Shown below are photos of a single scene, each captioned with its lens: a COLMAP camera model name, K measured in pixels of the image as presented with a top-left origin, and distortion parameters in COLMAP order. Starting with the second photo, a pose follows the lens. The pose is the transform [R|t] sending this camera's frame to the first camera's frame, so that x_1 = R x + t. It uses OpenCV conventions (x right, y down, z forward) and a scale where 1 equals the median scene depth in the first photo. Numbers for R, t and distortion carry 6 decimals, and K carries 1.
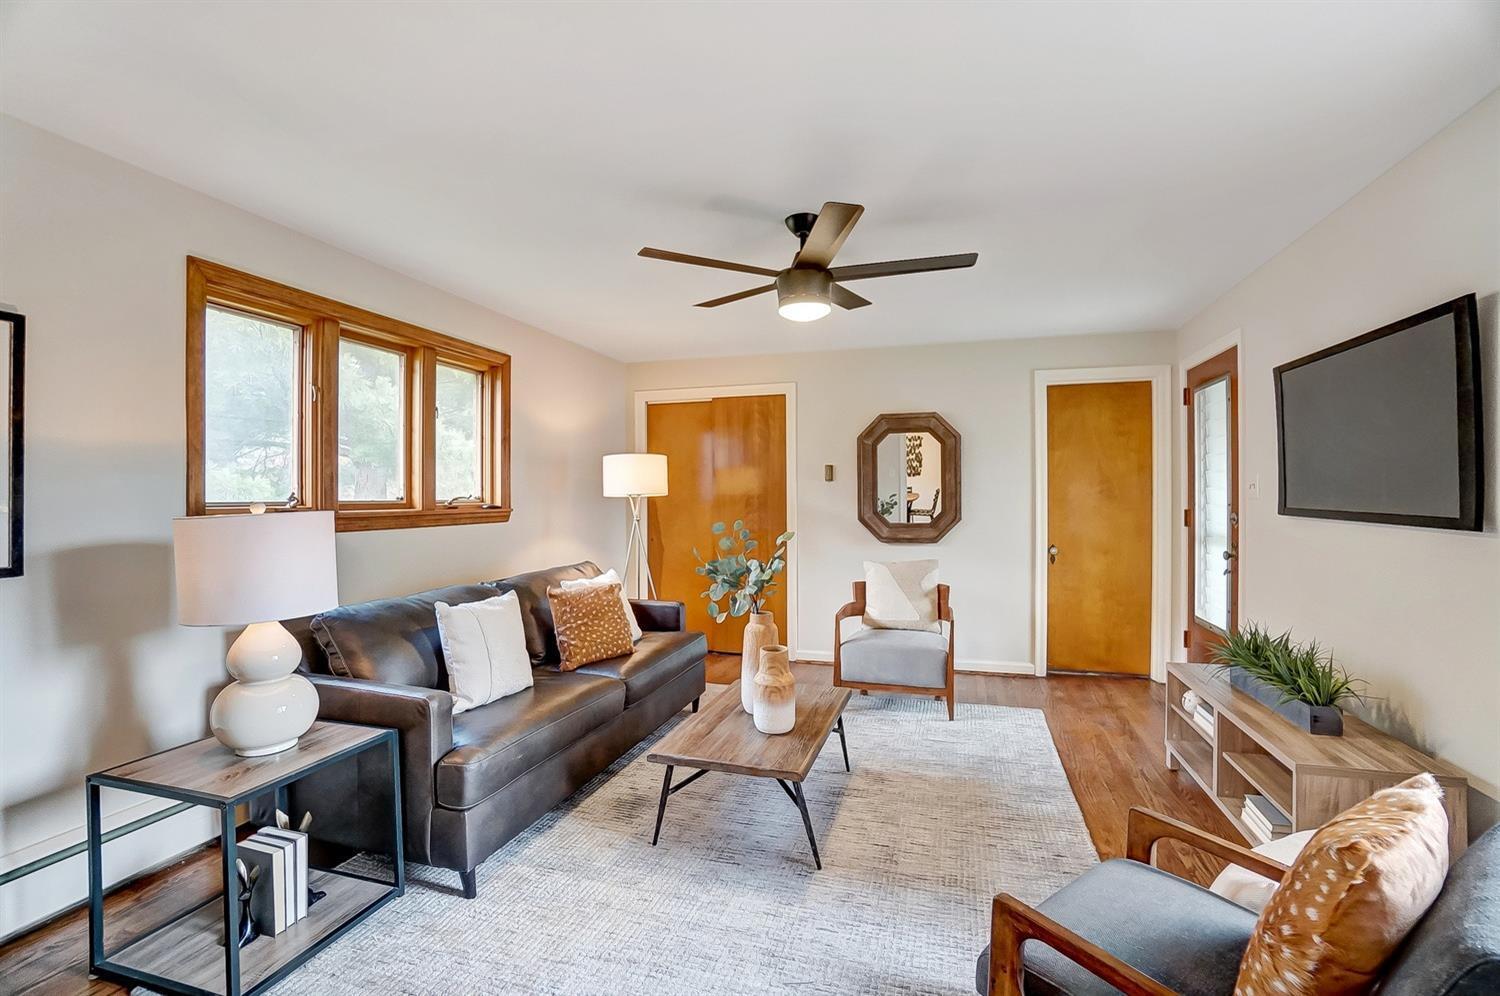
lens RADIAL K [[665.3, 0, 750.0], [0, 665.3, 498.0], [0, 0, 1]] dist [-0.012093, -0.000082]
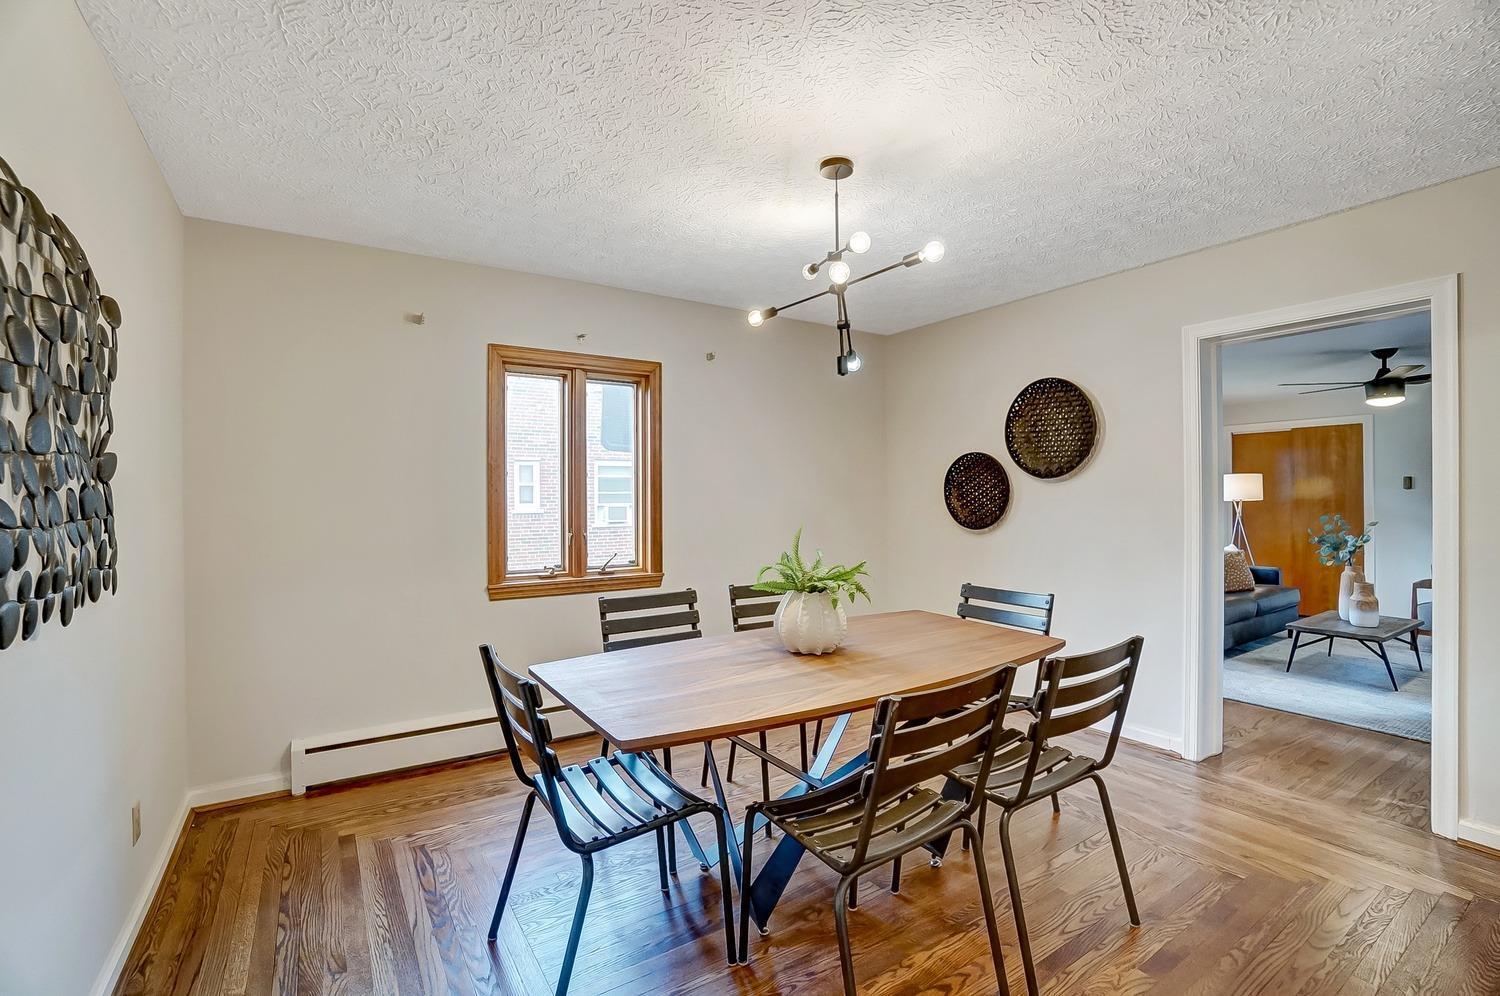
lens RADIAL K [[665.3, 0, 750.0], [0, 665.3, 498.0], [0, 0, 1]] dist [-0.012093, -0.000082]
pose [[0.779942, -0.001247, -0.625850, -0.103954], [0.001966, 0.999998, 0.000458, -0.013177], [0.625849, -0.001588, 0.779943, -1.050338]]
